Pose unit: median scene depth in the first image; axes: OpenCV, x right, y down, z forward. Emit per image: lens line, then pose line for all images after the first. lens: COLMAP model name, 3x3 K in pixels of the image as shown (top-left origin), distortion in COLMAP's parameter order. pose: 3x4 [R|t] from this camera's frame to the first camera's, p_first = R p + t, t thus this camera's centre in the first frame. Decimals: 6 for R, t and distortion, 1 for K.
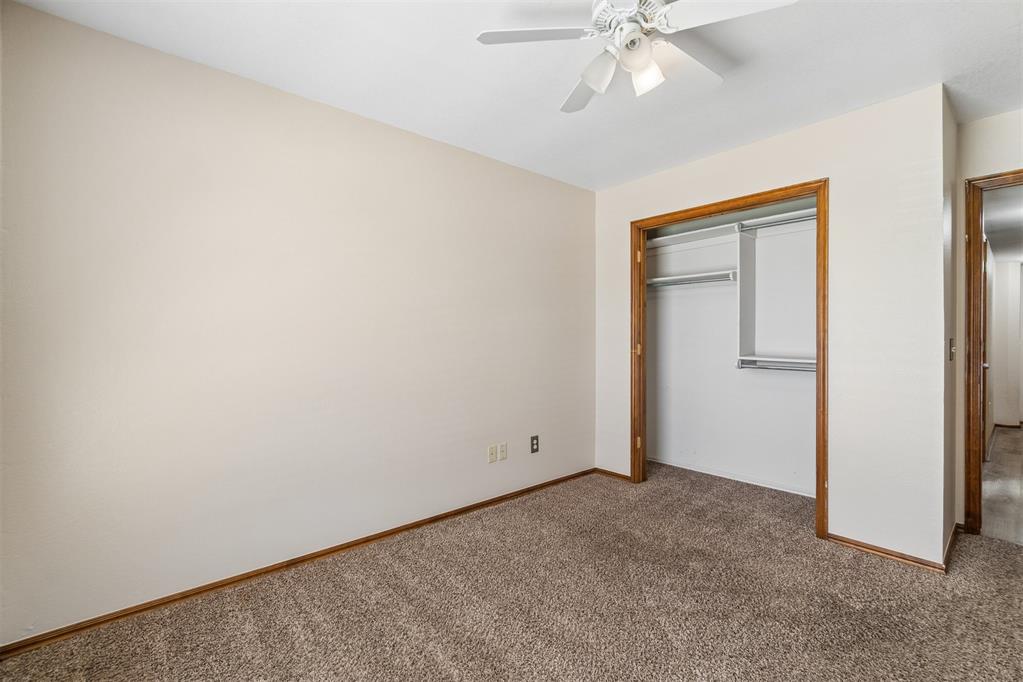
lens RADIAL K [[442.6, 0, 513.0], [0, 442.6, 336.4], [0, 0, 1]] dist [-0.001970, 0.000379]
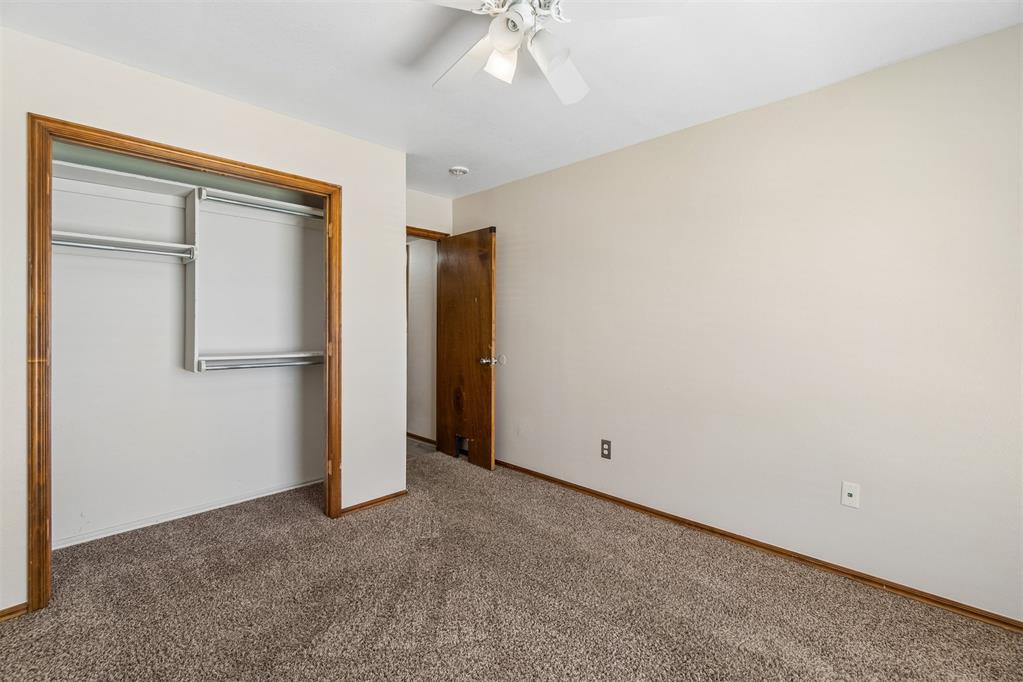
lens RADIAL K [[442.6, 0, 515.0], [0, 442.6, 333.3], [0, 0, 1]] dist [-0.001970, 0.000379]
pose [[-0.080880, -0.012064, 0.996651, -0.350163], [0.005113, 0.999909, 0.012518, -0.004843], [-0.996711, 0.006108, -0.080810, 0.552894]]
